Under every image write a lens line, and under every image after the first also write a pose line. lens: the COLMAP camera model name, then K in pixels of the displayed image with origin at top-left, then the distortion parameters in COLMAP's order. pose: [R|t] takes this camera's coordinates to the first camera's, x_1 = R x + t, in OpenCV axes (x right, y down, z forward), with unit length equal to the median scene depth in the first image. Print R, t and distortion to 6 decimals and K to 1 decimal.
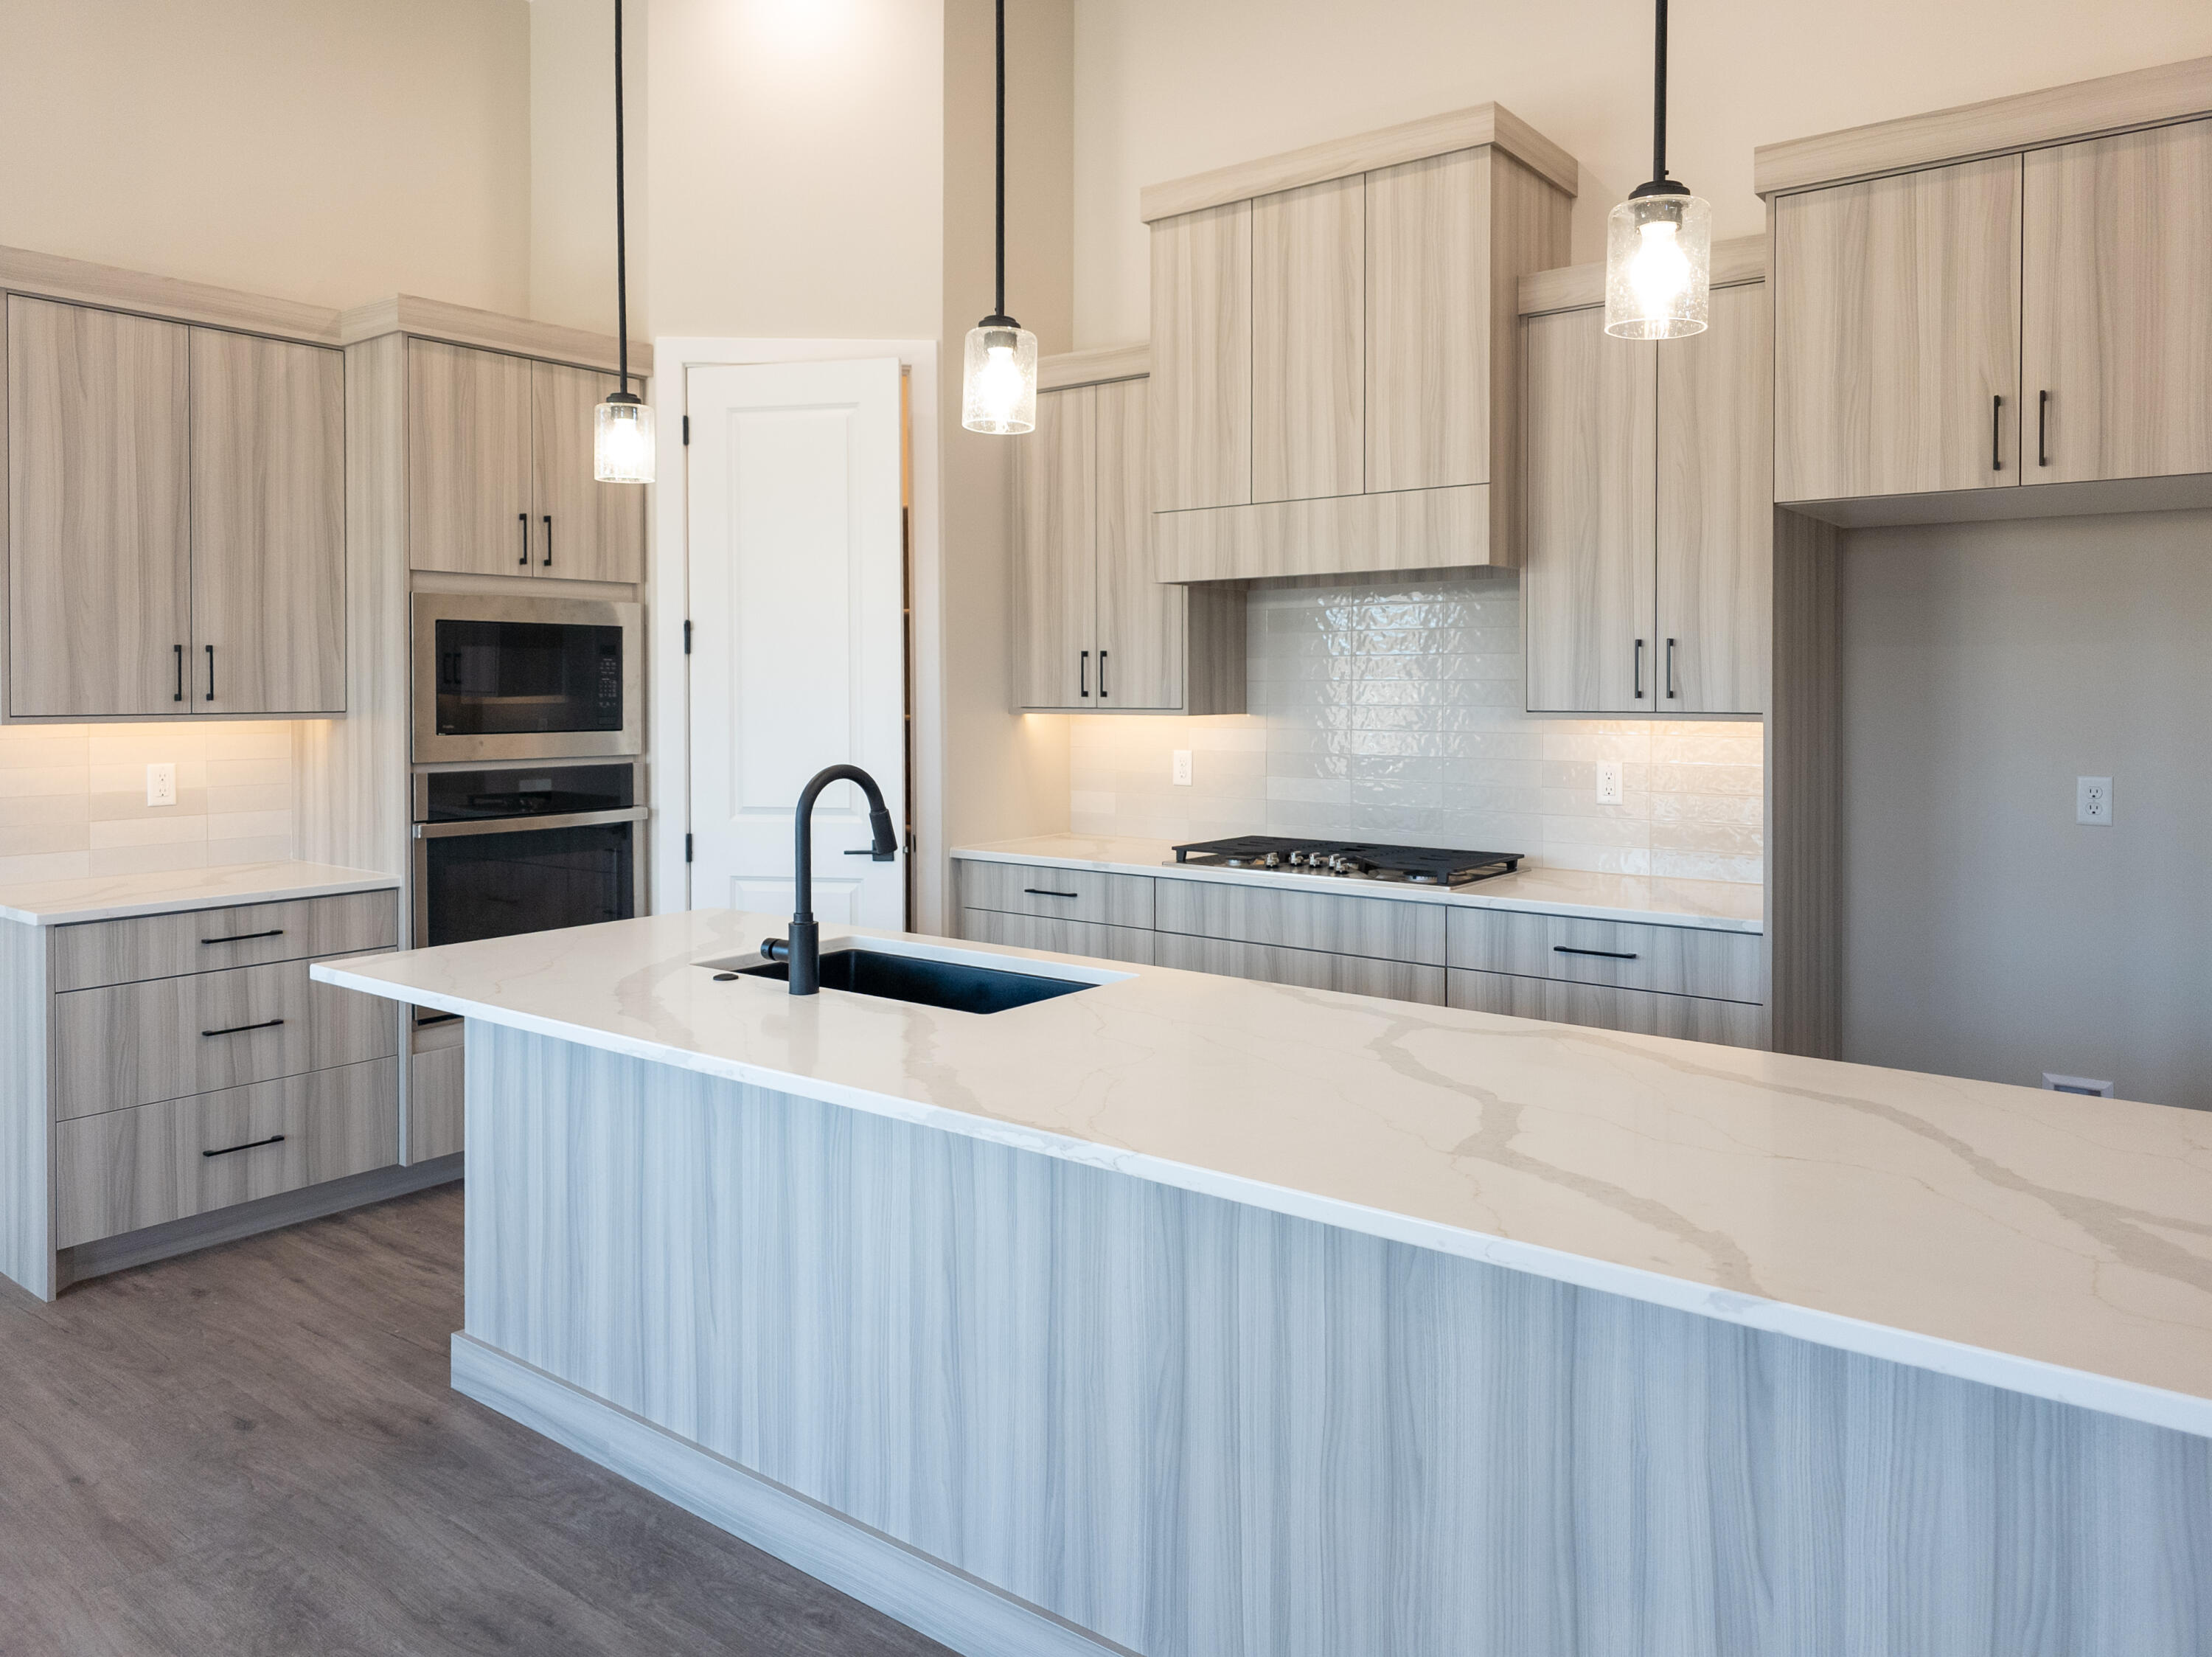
lens RADIAL K [[1538.5, 0, 1106.0], [0, 1538.5, 828.5], [0, 0, 1]] dist [0.004779, -0.001032]
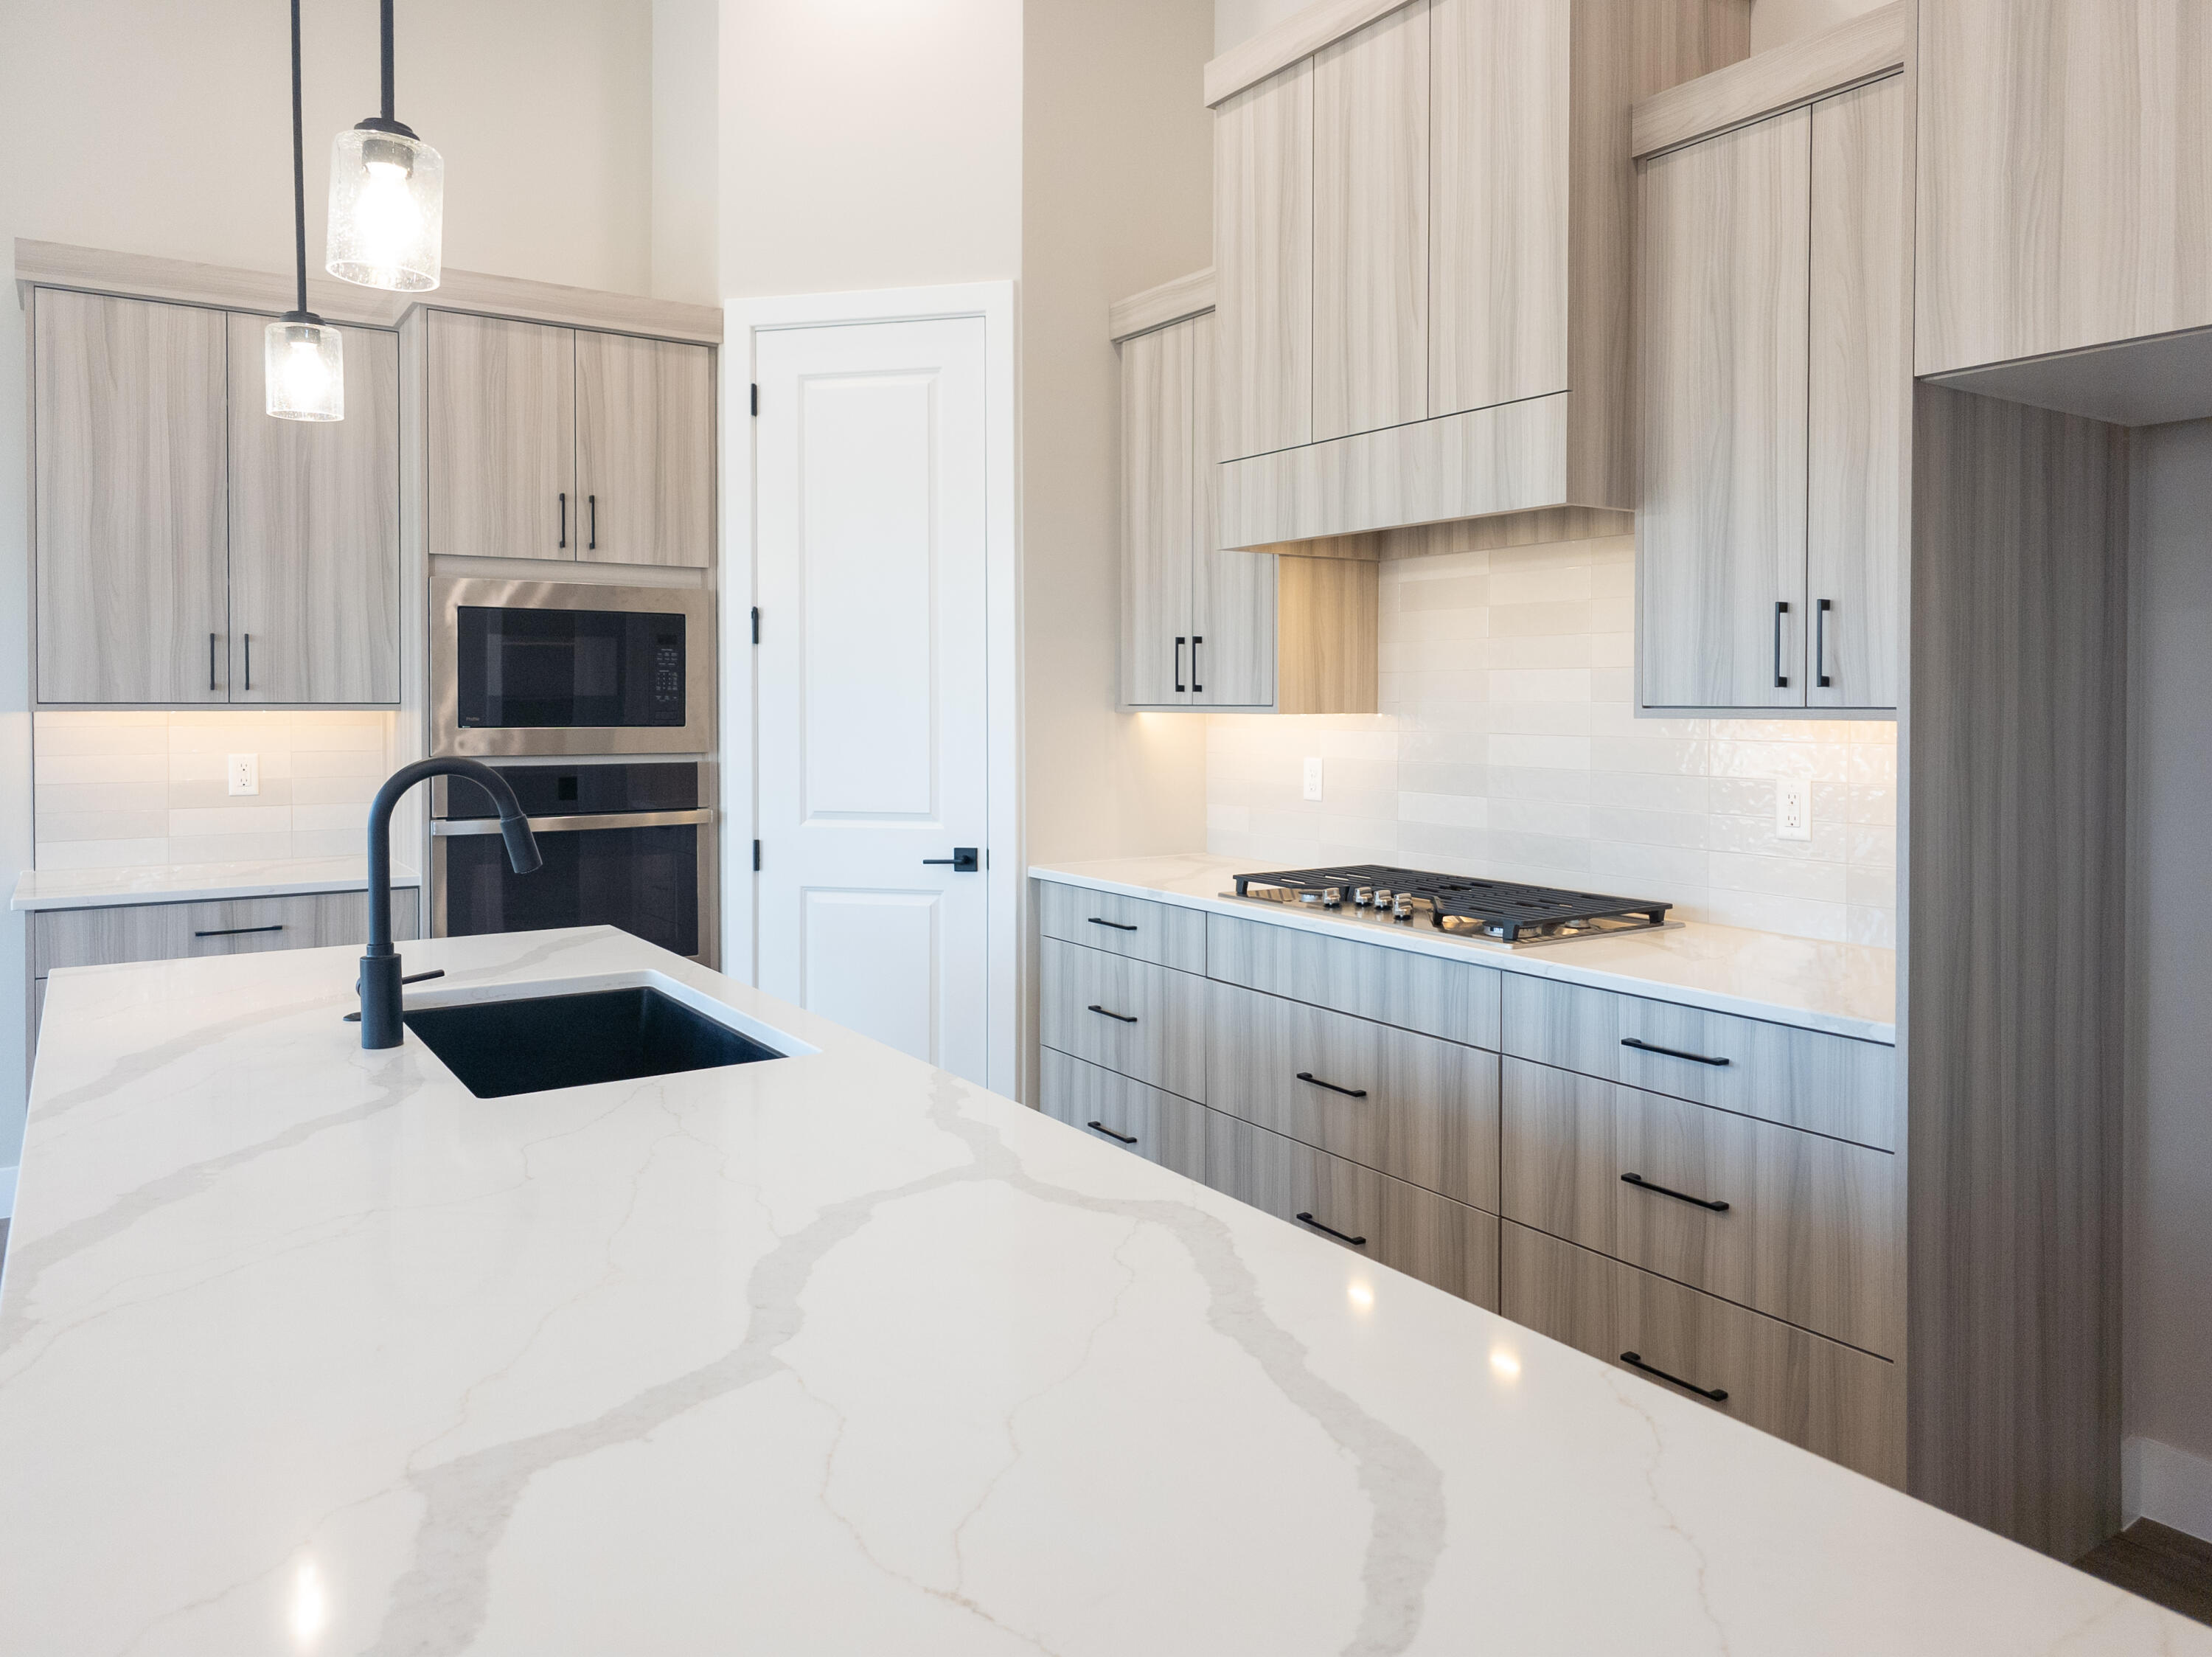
lens RADIAL K [[1538.5, 0, 1106.0], [0, 1538.5, 828.5], [0, 0, 1]] dist [0.004779, -0.001032]
pose [[0.950863, 0.029640, -0.308191, 0.245689], [-0.032421, 0.999467, -0.003905, -0.007789], [0.307911, 0.013705, 0.951316, 0.223501]]
